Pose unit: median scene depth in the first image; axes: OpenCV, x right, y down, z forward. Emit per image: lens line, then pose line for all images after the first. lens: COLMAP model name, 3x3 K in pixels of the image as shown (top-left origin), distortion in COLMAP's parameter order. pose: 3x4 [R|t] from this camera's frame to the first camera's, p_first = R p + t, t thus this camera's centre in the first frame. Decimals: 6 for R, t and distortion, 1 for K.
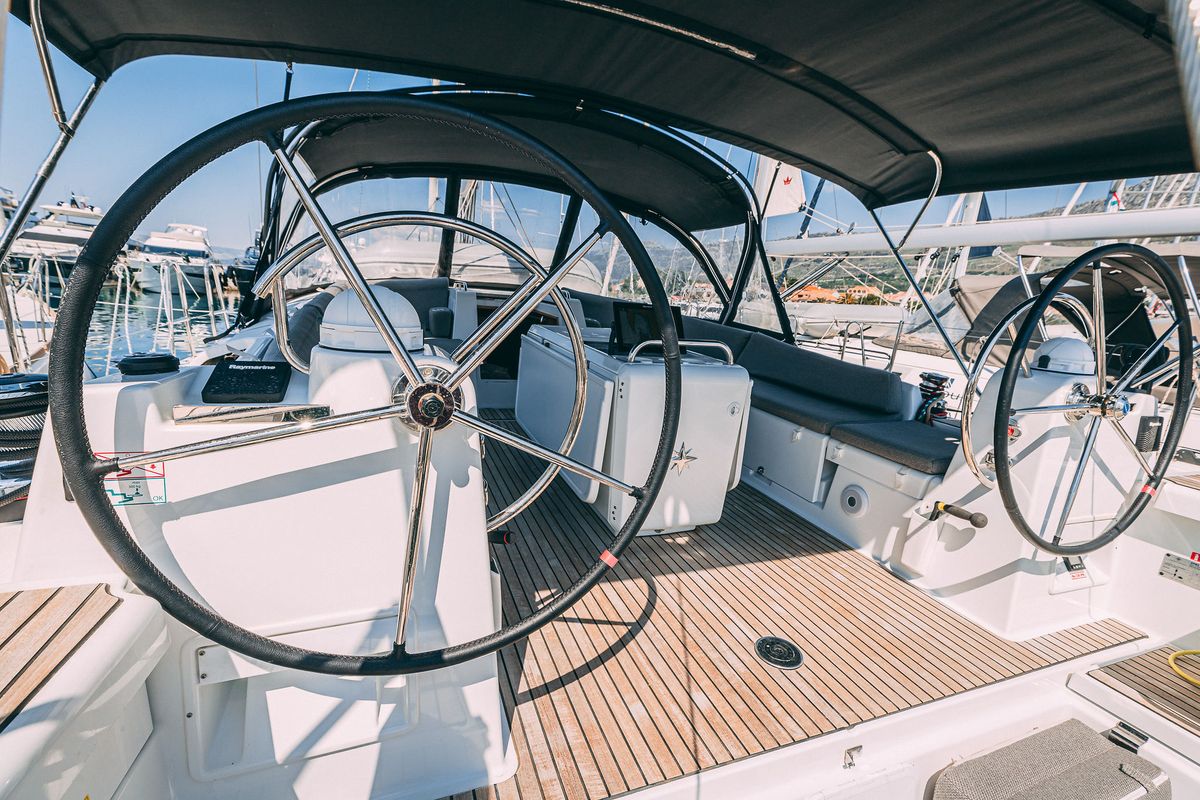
lens RADIAL K [[527.8, 0, 600.0], [0, 527.8, 400.0], [0, 0, 1]] dist [0.002113, 0.000437]
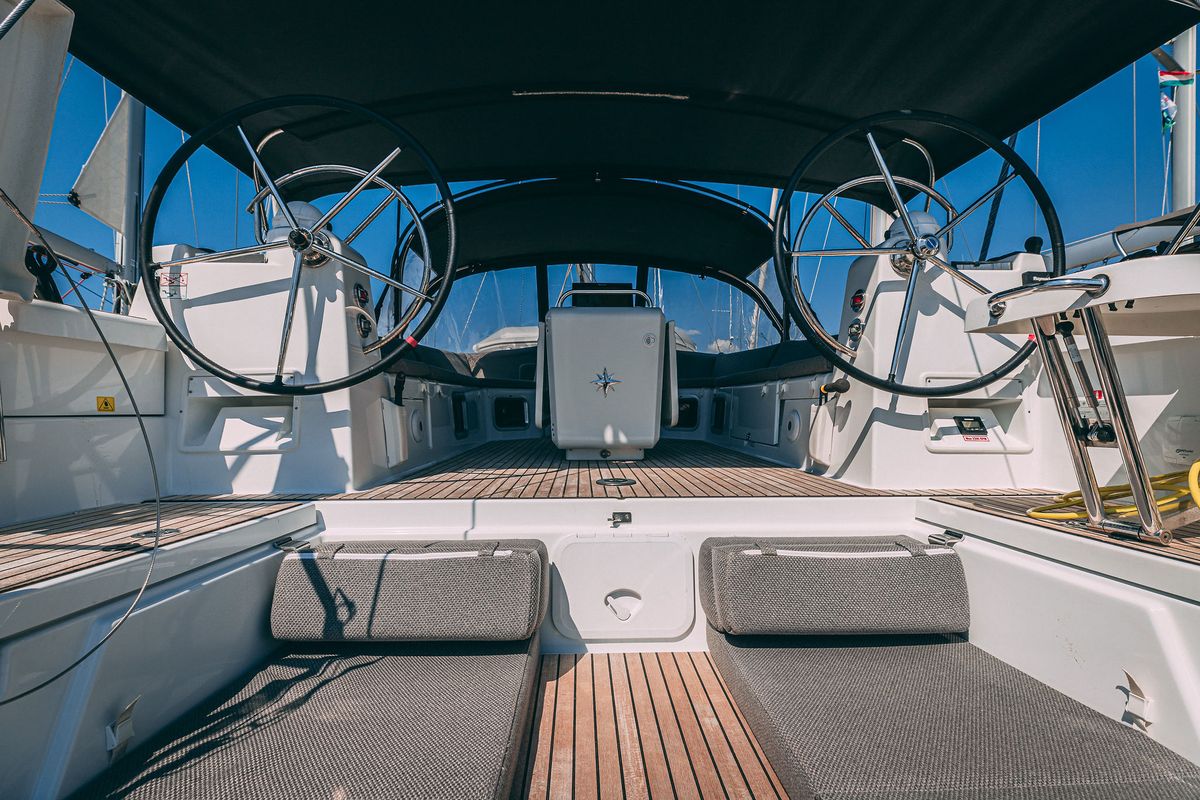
lens RADIAL K [[534.2, 0, 602.0], [0, 534.2, 402.6], [0, 0, 1]] dist [0.003861, 0.001361]
pose [[0.940678, -0.089226, -0.327360, 0.569589], [0.007913, 0.970311, -0.241732, 0.473130], [0.339210, 0.224802, 0.913456, -0.106005]]
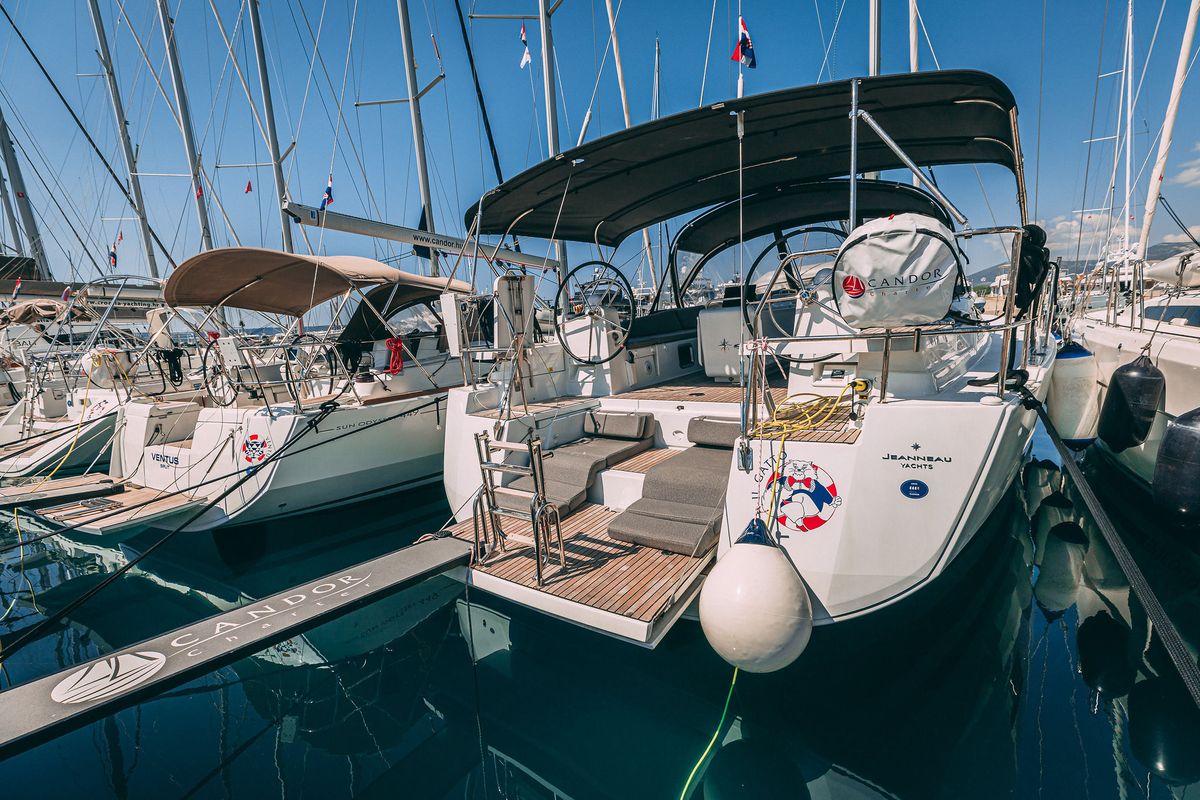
lens RADIAL K [[527.8, 0, 600.0], [0, 527.8, 400.0], [0, 0, 1]] dist [0.002113, 0.000437]
pose [[0.513299, 0.005999, -0.858189, 2.105299], [-0.065216, 0.997357, -0.032035, 0.511240], [0.855729, 0.072411, 0.512333, -0.804124]]
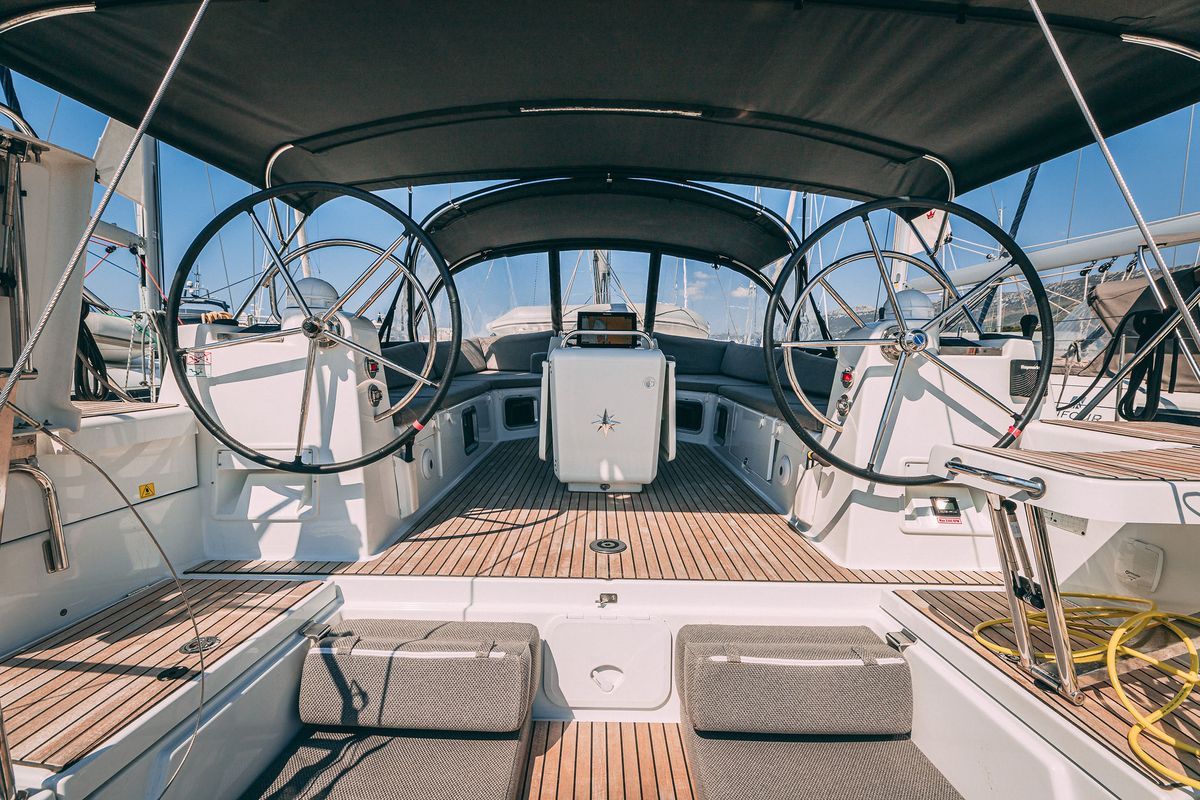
lens RADIAL K [[534.2, 0, 602.0], [0, 534.2, 402.6], [0, 0, 1]] dist [0.003861, 0.001361]
pose [[0.930588, -0.034415, -0.364446, 0.642561], [-0.017969, 0.990076, -0.139377, 0.251746], [0.365626, 0.136252, 0.920735, -0.186183]]
